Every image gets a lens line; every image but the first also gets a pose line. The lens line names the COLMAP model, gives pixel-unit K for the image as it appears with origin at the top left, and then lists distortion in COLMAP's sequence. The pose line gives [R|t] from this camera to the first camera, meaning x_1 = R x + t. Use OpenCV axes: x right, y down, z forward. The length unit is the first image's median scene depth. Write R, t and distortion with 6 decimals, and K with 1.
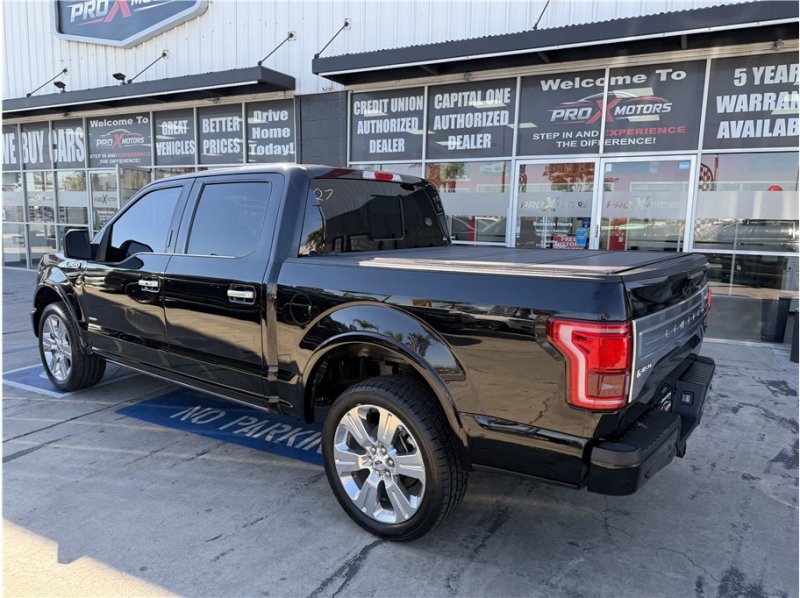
lens RADIAL K [[571.9, 0, 397.0], [0, 571.9, 297.0], [0, 0, 1]] dist [0.014406, -0.027412]
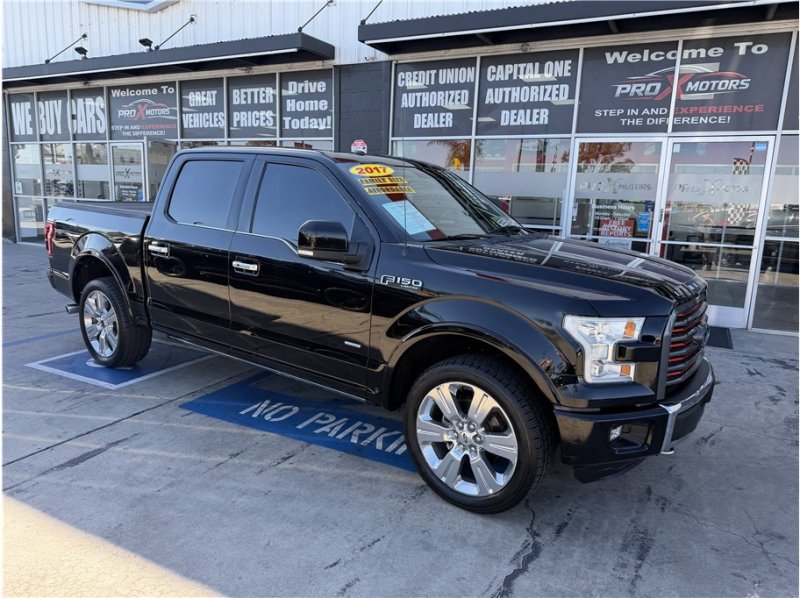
lens RADIAL K [[571.9, 0, 402.1], [0, 571.9, 303.1], [0, 0, 1]] dist [0.014406, -0.027412]
pose [[0.999886, 0.014907, 0.002263, -0.078133], [-0.014996, 0.998796, 0.046699, -0.008318], [-0.001564, -0.046728, 0.998906, 0.048804]]
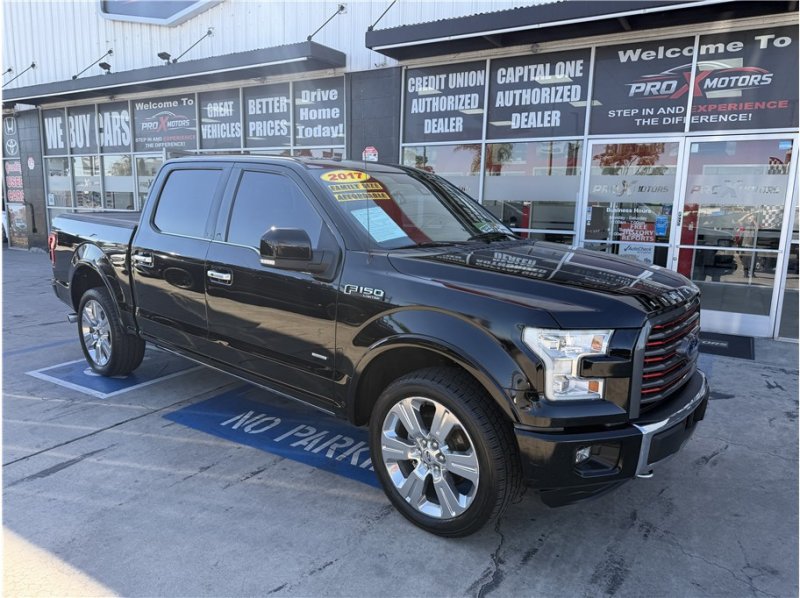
lens RADIAL K [[571.9, 0, 396.9], [0, 571.9, 301.6], [0, 0, 1]] dist [0.014406, -0.027412]
pose [[0.997736, 0.012278, -0.066125, -0.033116], [-0.010046, 0.999372, 0.033972, -0.010898], [0.066501, -0.033231, 0.997233, 0.066143]]
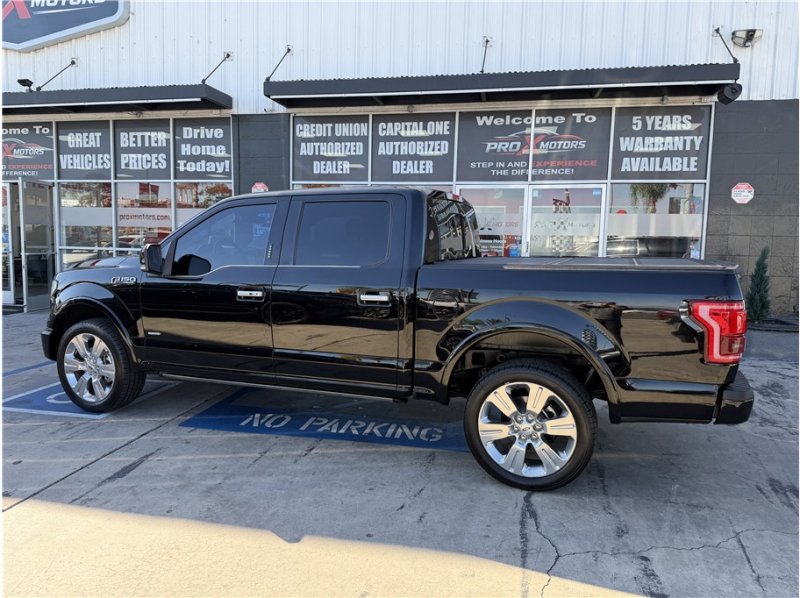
lens RADIAL K [[571.9, 0, 399.7], [0, 571.9, 293.8], [0, 0, 1]] dist [0.014406, -0.027412]
pose [[0.961825, -0.026246, 0.272405, -0.221074], [0.037119, 0.998703, -0.034839, 0.011435], [-0.271138, 0.043620, 0.961552, -0.043995]]
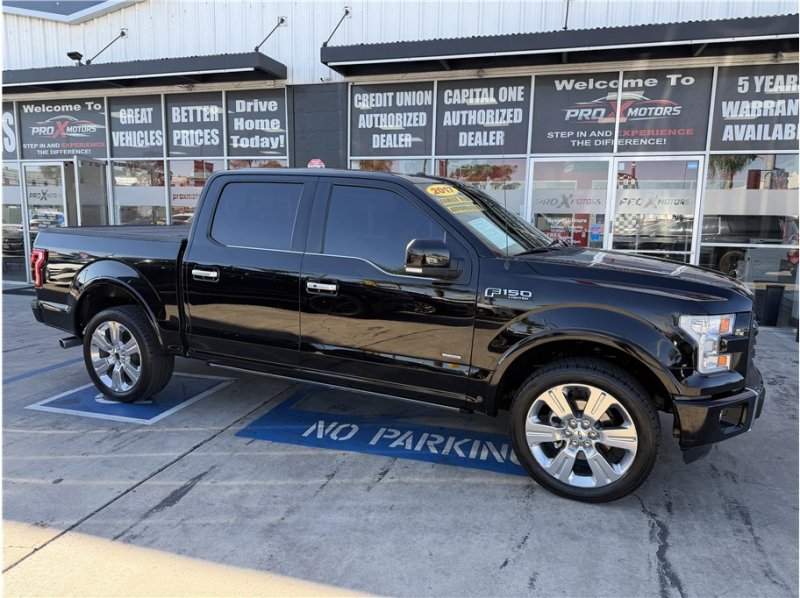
lens RADIAL K [[571.9, 0, 403.0], [0, 571.9, 300.0], [0, 0, 1]] dist [0.014406, -0.027412]
pose [[0.980818, -0.032720, 0.192159, -0.228167], [0.030442, 0.999427, 0.014801, -0.008558], [-0.192533, -0.008667, 0.981252, 0.044374]]
